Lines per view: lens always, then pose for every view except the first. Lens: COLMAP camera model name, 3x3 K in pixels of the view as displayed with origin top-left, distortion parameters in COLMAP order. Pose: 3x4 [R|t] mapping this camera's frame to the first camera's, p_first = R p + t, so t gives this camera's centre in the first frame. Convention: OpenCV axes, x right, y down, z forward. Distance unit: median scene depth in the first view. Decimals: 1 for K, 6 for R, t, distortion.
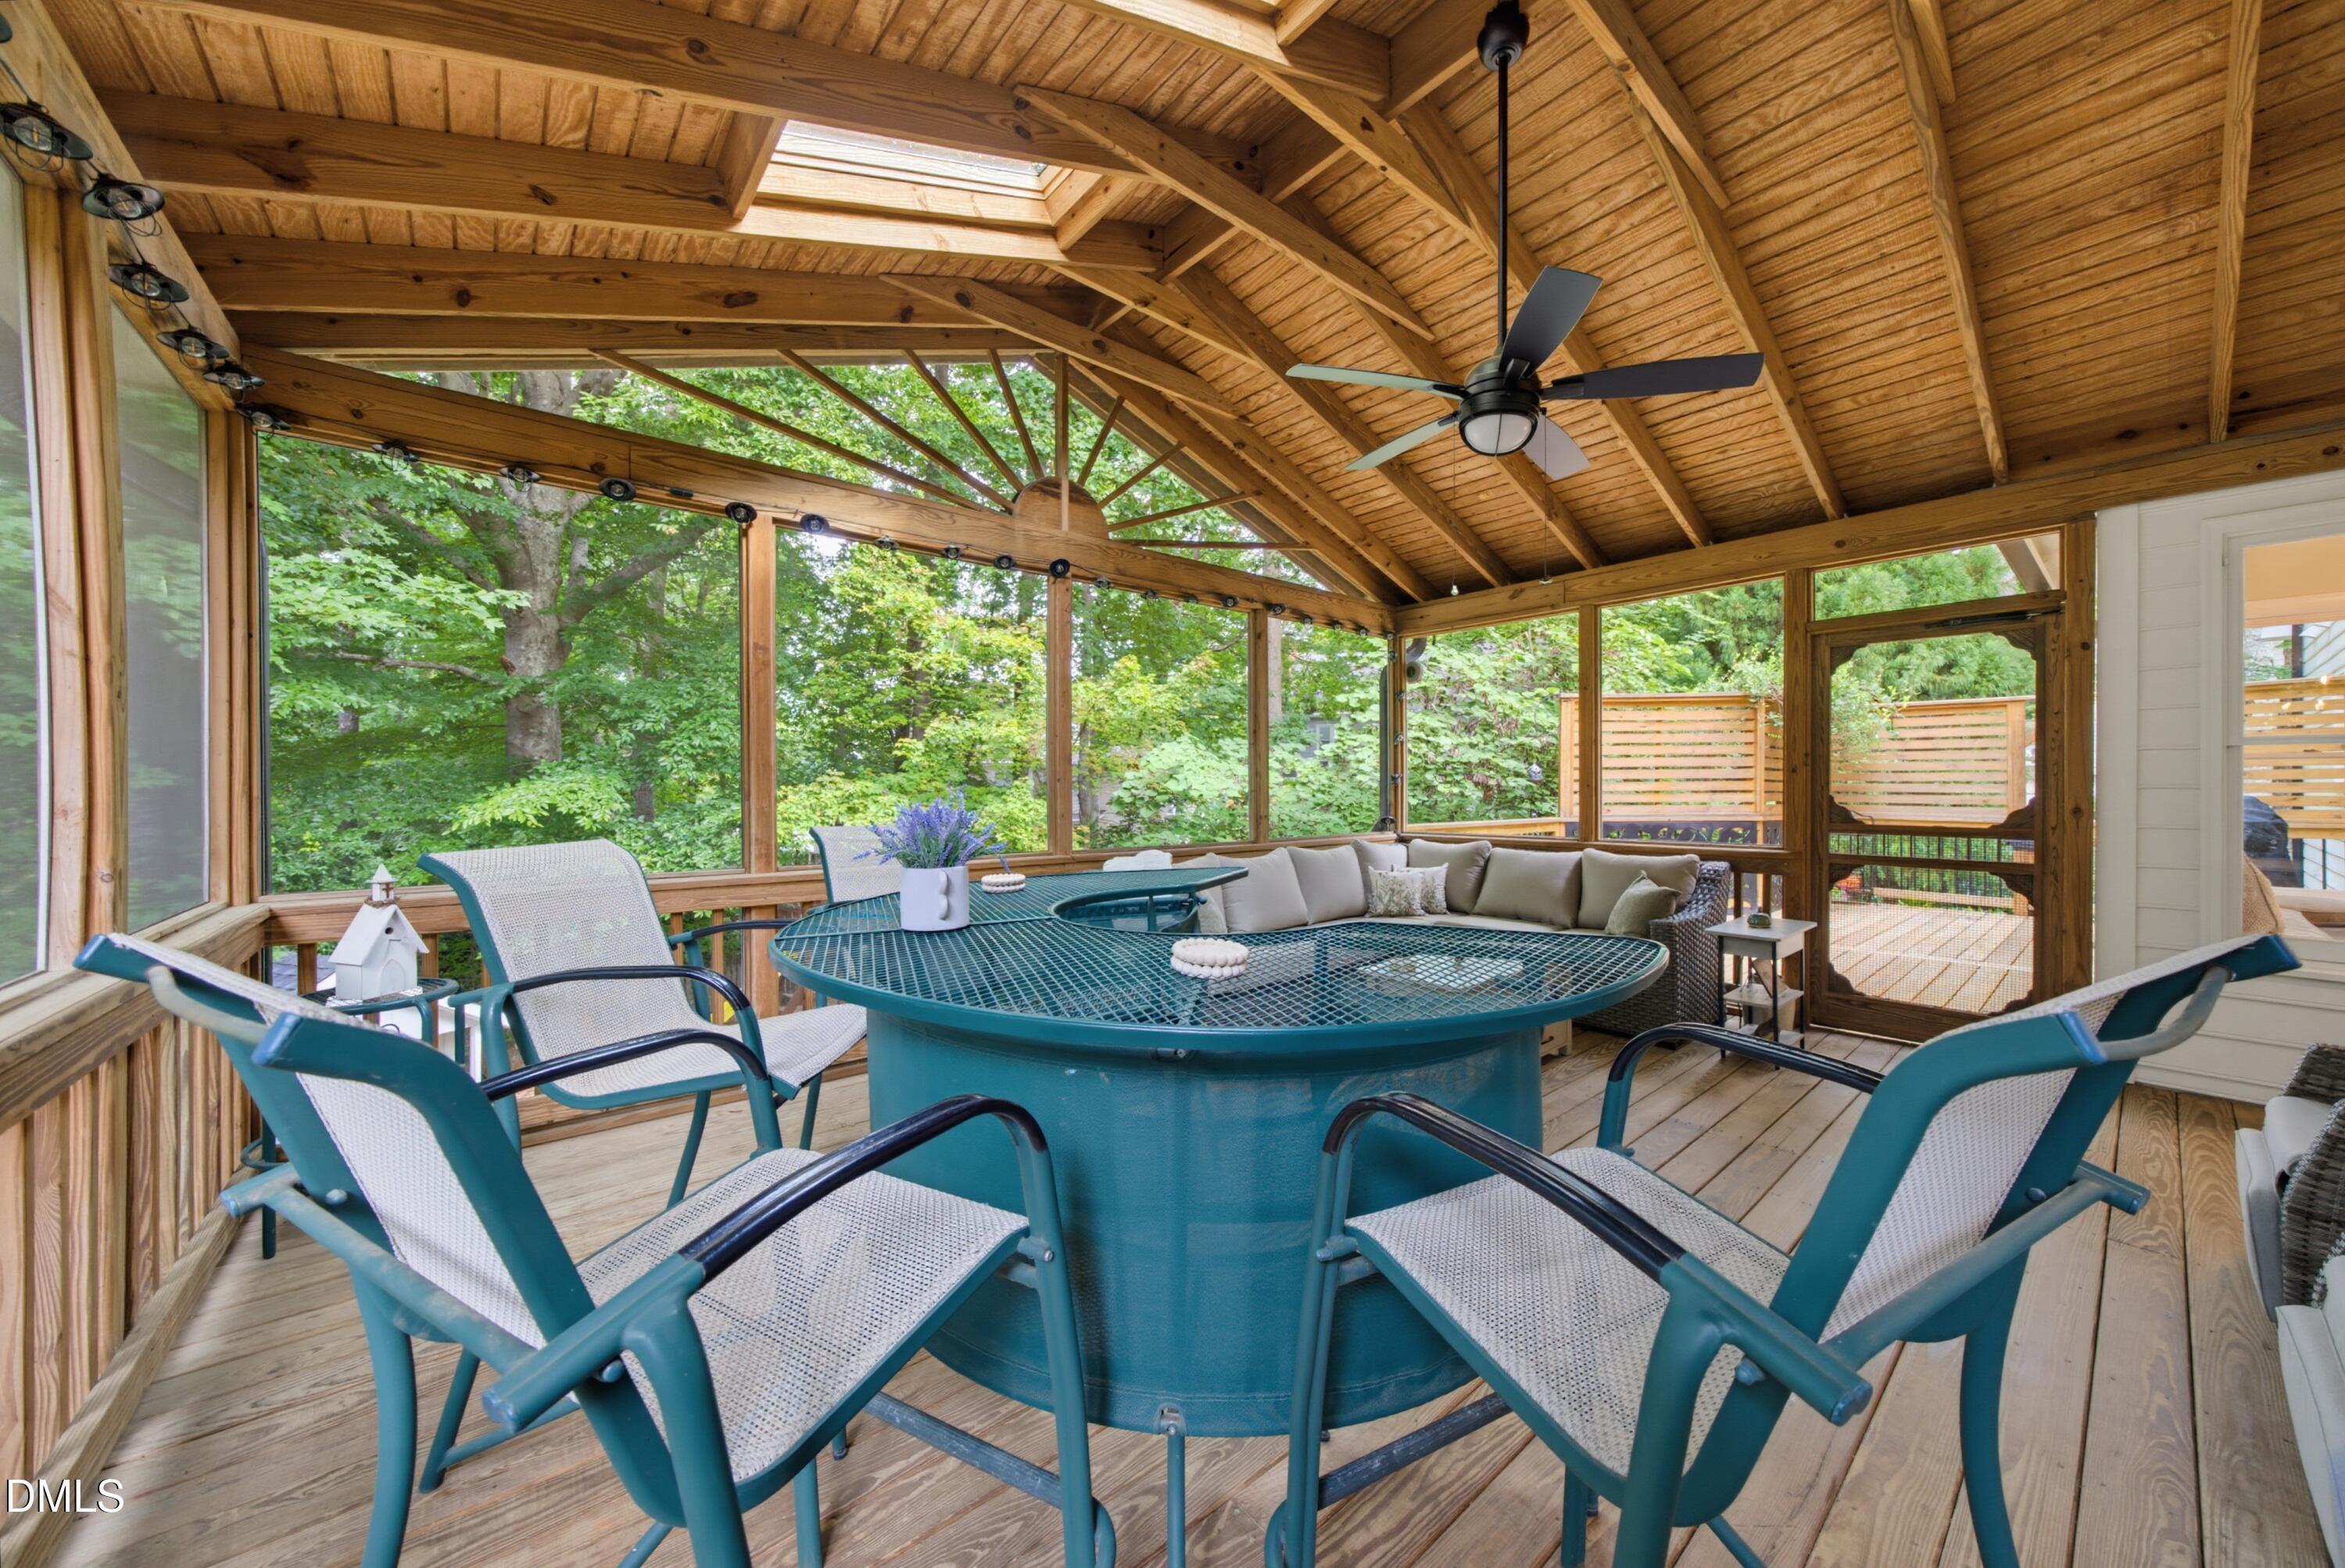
lens RADIAL K [[812.8, 0, 1196.4], [0, 812.8, 781.0], [0, 0, 1]] dist [-0.001679, 0.000557]
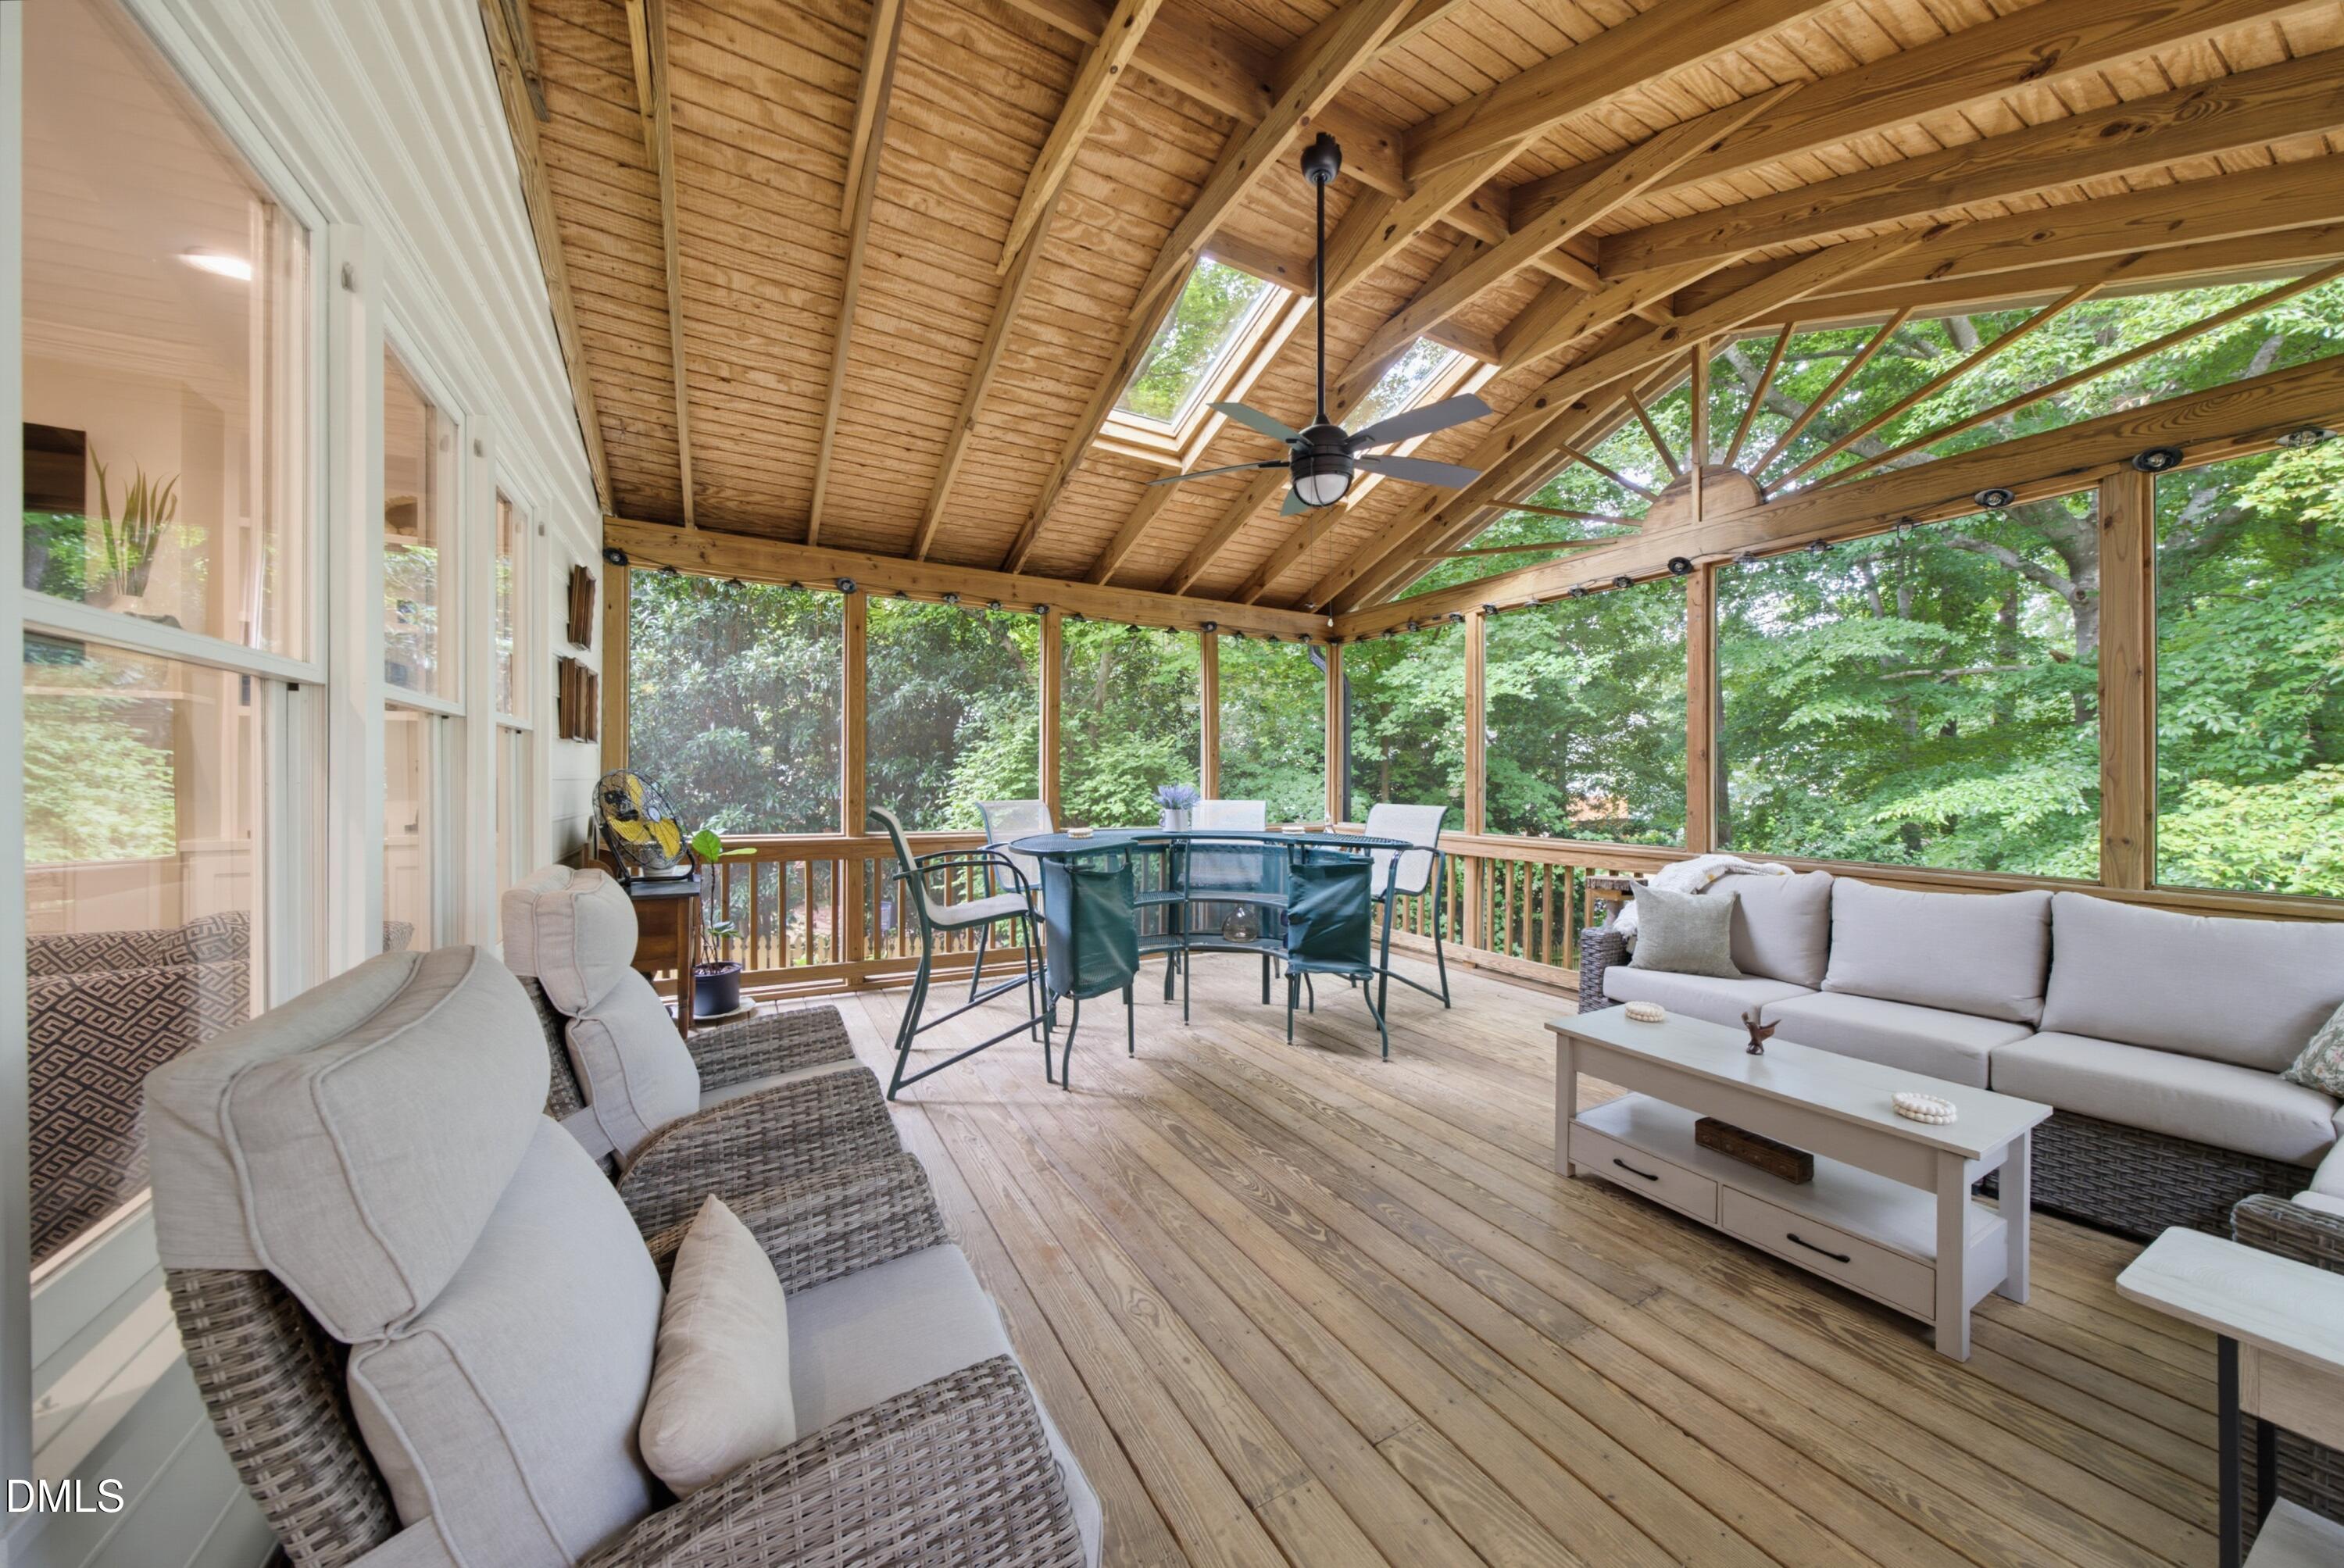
lens RADIAL K [[812.5, 0, 1188.0], [0, 812.5, 784.8], [0, 0, 1]] dist [-0.001679, 0.000557]
pose [[-0.172749, 0.007791, -0.984935, 0.764023], [-0.000567, 0.999968, 0.008010, -0.000535], [0.984966, 0.001942, -0.172740, 0.479280]]
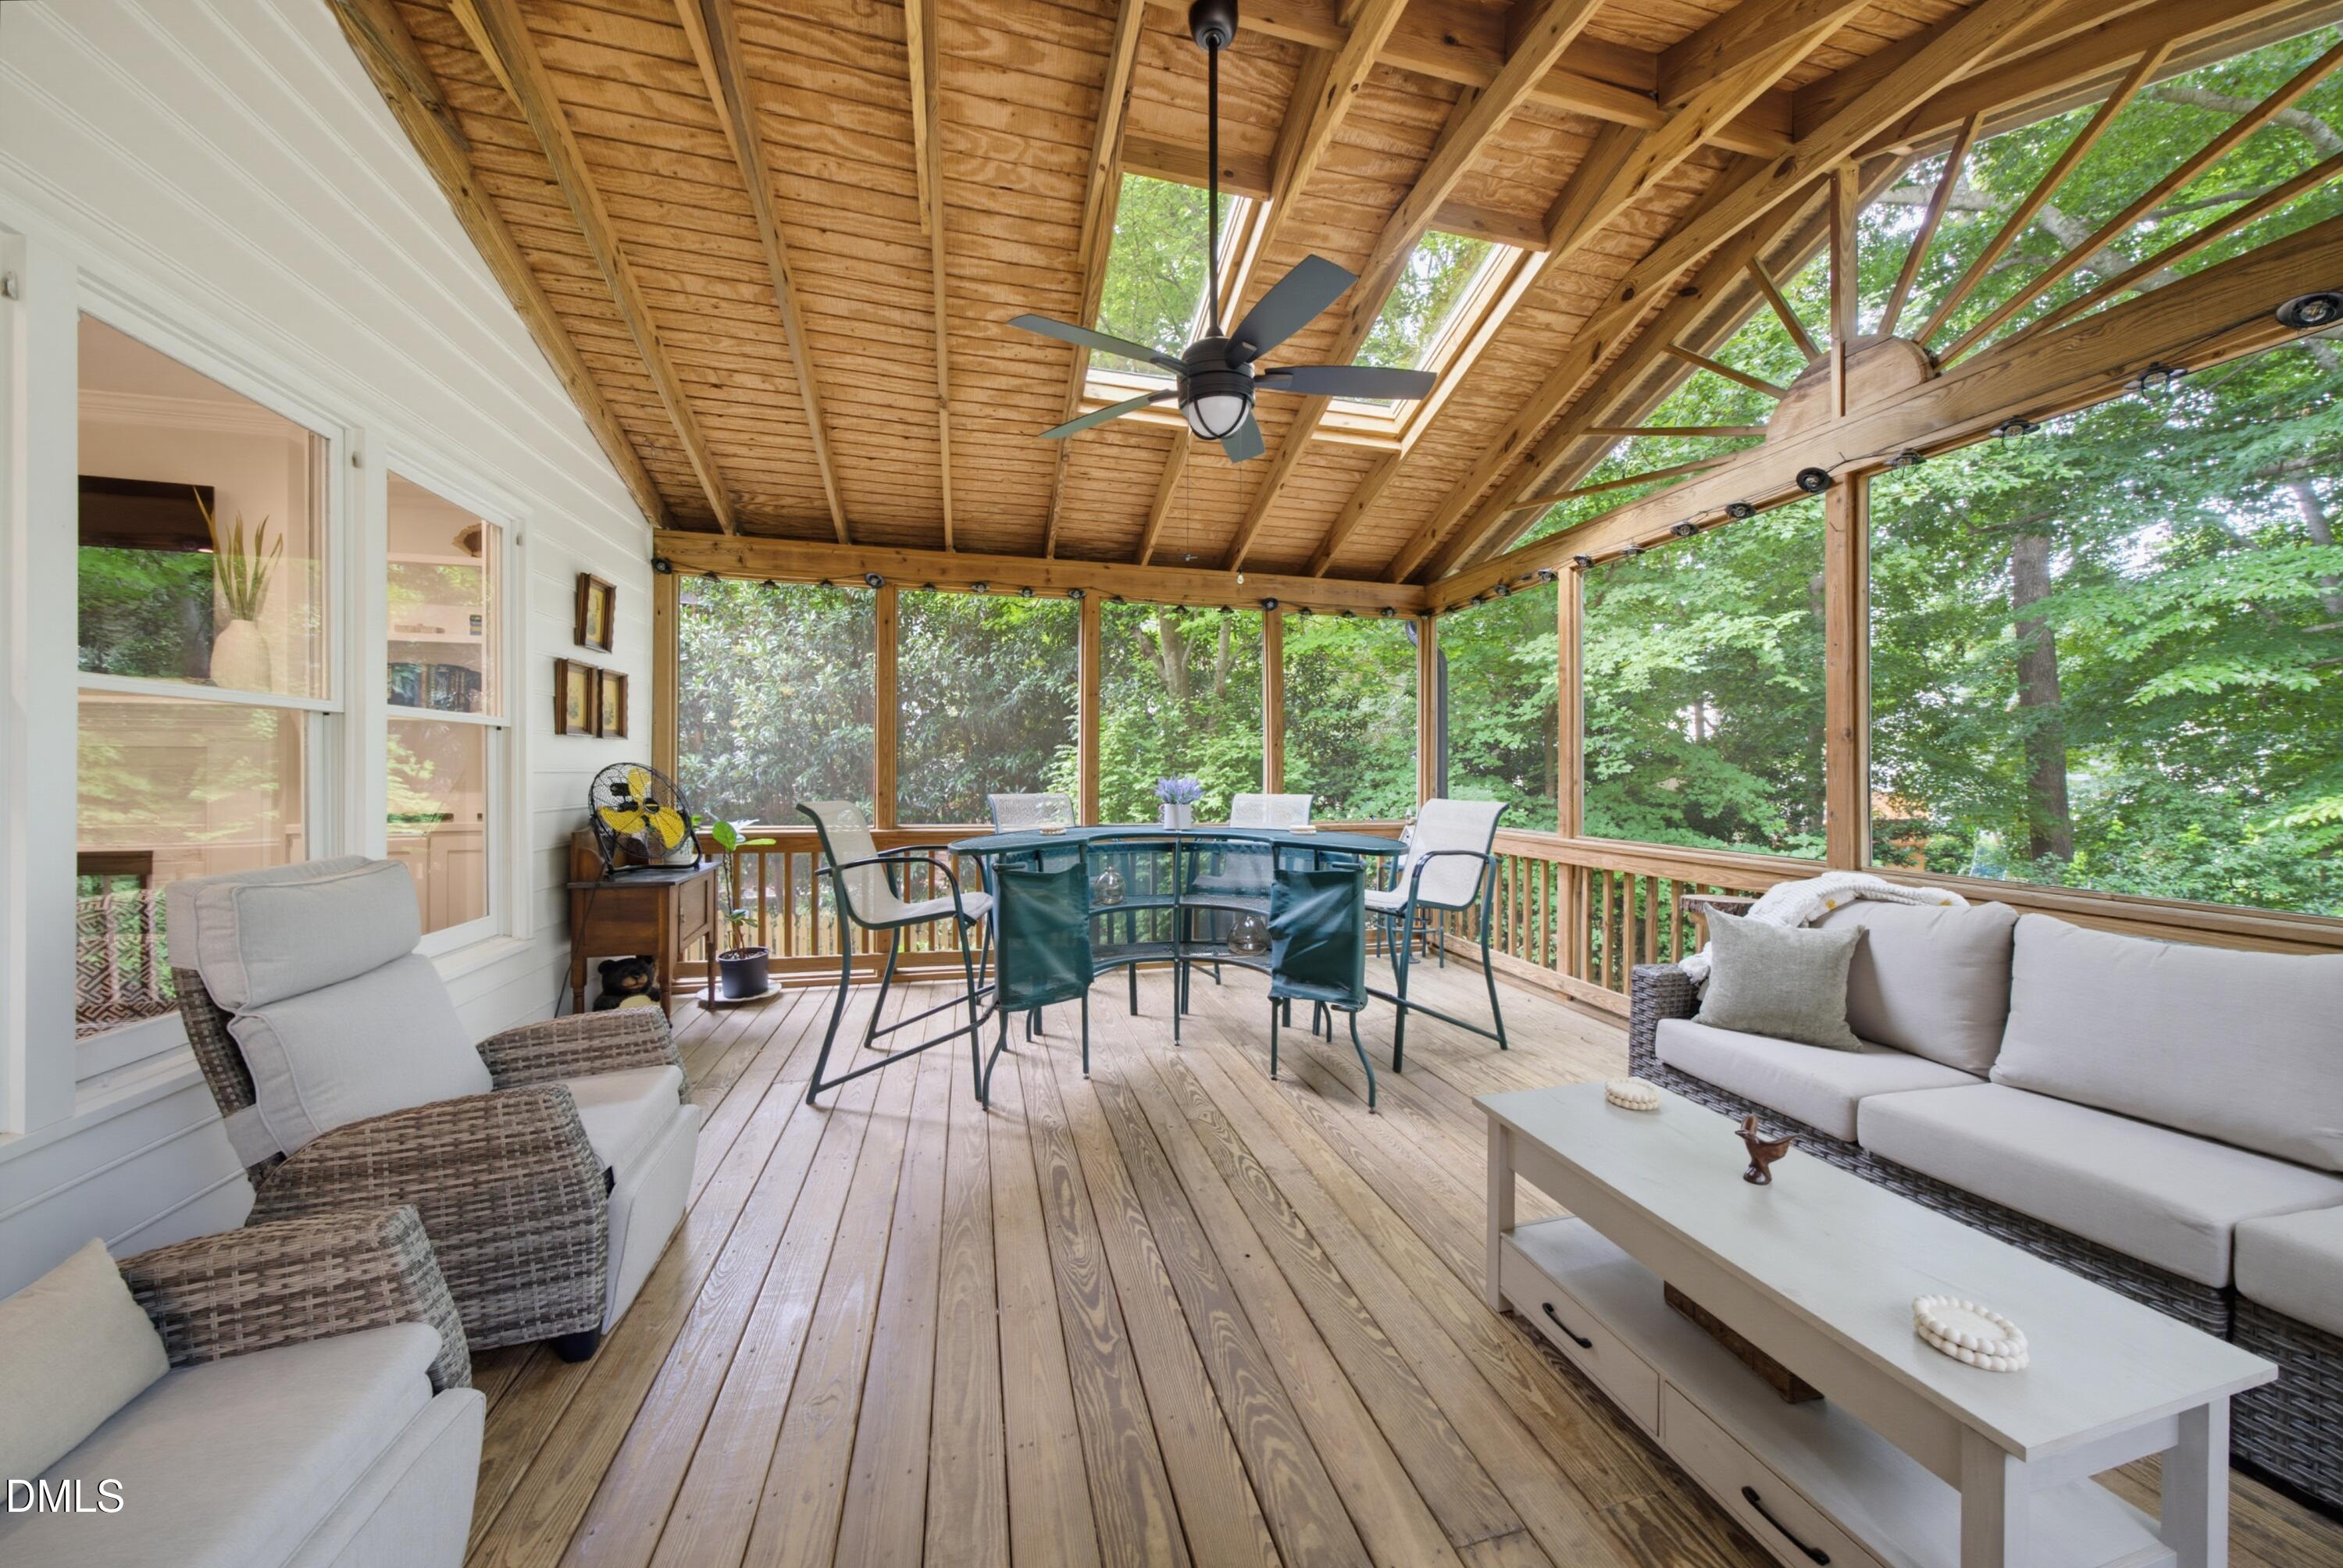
lens RADIAL K [[812.1, 0, 1183.4], [0, 812.1, 775.5], [0, 0, 1]] dist [-0.001679, 0.000557]
pose [[-0.420588, 0.005056, -0.907237, 0.616662], [0.002220, 0.999987, 0.004544, 0.001394], [0.907249, -0.000103, -0.420594, 0.656152]]
